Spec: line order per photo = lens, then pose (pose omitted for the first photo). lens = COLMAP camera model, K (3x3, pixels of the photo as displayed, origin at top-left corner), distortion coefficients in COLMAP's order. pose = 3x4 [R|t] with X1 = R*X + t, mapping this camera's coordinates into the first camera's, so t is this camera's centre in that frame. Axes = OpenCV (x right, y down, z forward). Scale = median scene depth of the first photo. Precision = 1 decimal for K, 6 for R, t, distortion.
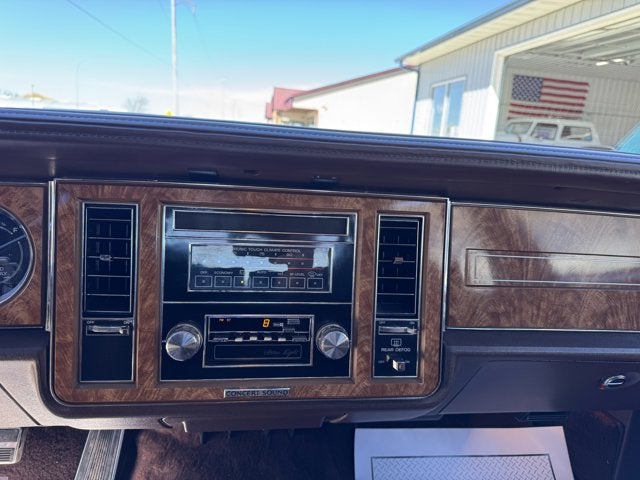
lens RADIAL K [[461.5, 0, 317.1], [0, 461.5, 237.1], [0, 0, 1]] dist [0.054783, -0.102591]
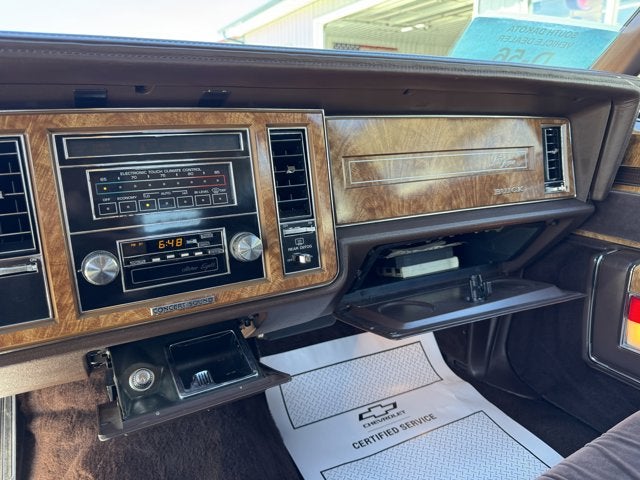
lens RADIAL K [[459.1, 0, 320.0], [0, 459.1, 240.0], [0, 0, 1]] dist [0.063978, -0.101145]
pose [[0.936788, -0.165812, 0.308116, -0.129441], [0.148200, 0.985726, 0.079882, 0.140872], [-0.316963, -0.029170, 0.947989, -0.087809]]
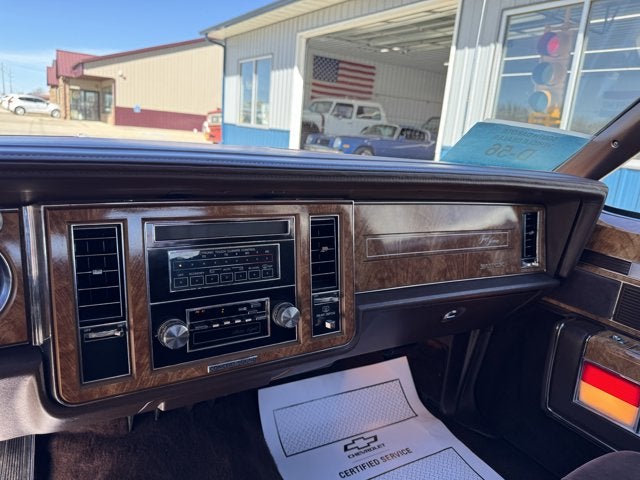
lens RADIAL K [[459.1, 0, 320.0], [0, 459.1, 240.0], [0, 0, 1]] dist [0.063978, -0.101145]
pose [[0.919418, -0.087463, 0.383433, -0.344287], [0.064600, 0.995301, 0.072132, -0.072698], [-0.387940, -0.041550, 0.920748, -0.225421]]
